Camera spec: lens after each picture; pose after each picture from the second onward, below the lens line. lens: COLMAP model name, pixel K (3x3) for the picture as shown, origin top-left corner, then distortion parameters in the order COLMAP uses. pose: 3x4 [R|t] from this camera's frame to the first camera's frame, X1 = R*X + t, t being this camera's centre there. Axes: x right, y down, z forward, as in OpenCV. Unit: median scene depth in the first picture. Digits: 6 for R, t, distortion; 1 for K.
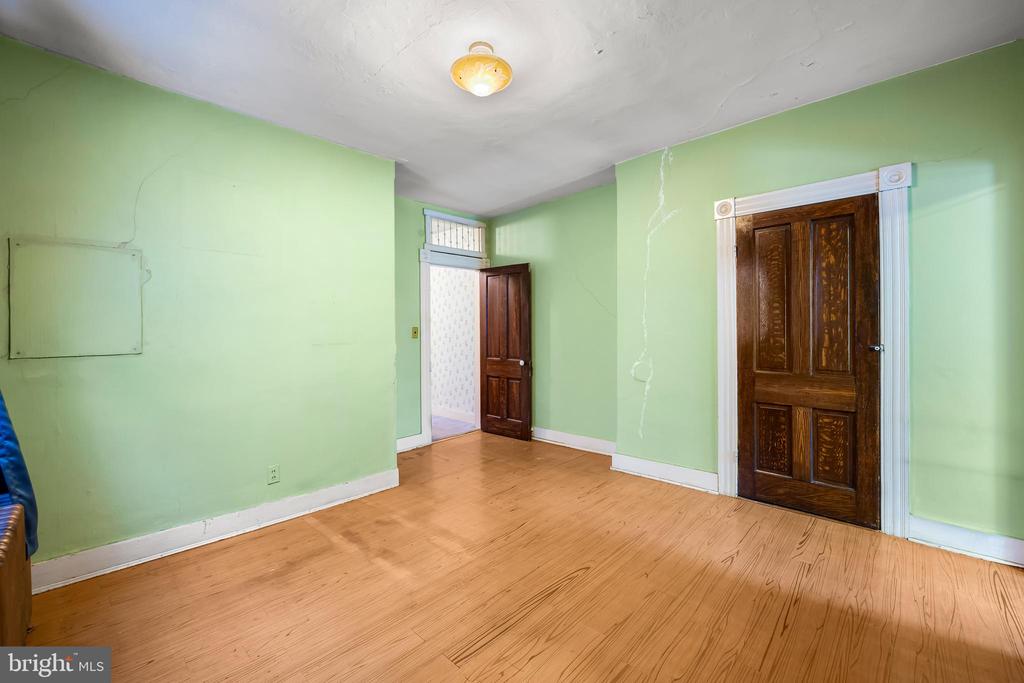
lens RADIAL K [[412.5, 0, 513.1], [0, 412.5, 333.6], [0, 0, 1]] dist [-0.006011, 0.000203]
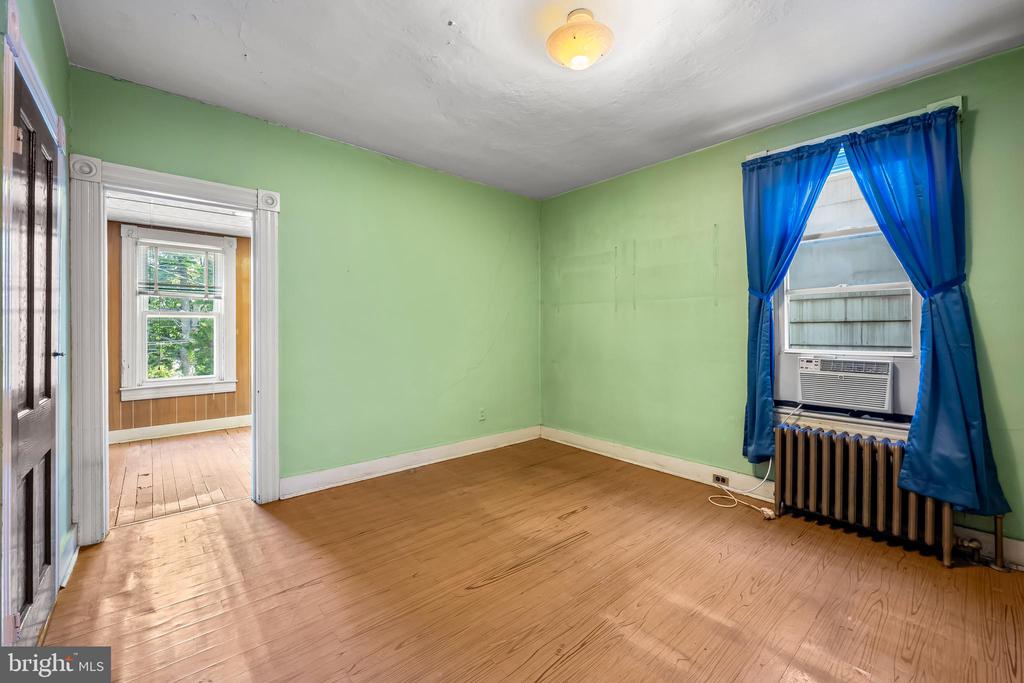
lens RADIAL K [[412.5, 0, 512.2], [0, 412.5, 331.7], [0, 0, 1]] dist [-0.006011, 0.000203]
pose [[-0.995944, 0.010992, 0.089297, -0.002999], [0.011815, 0.999892, 0.008695, -0.005687], [-0.089192, 0.009715, -0.995967, 2.242228]]
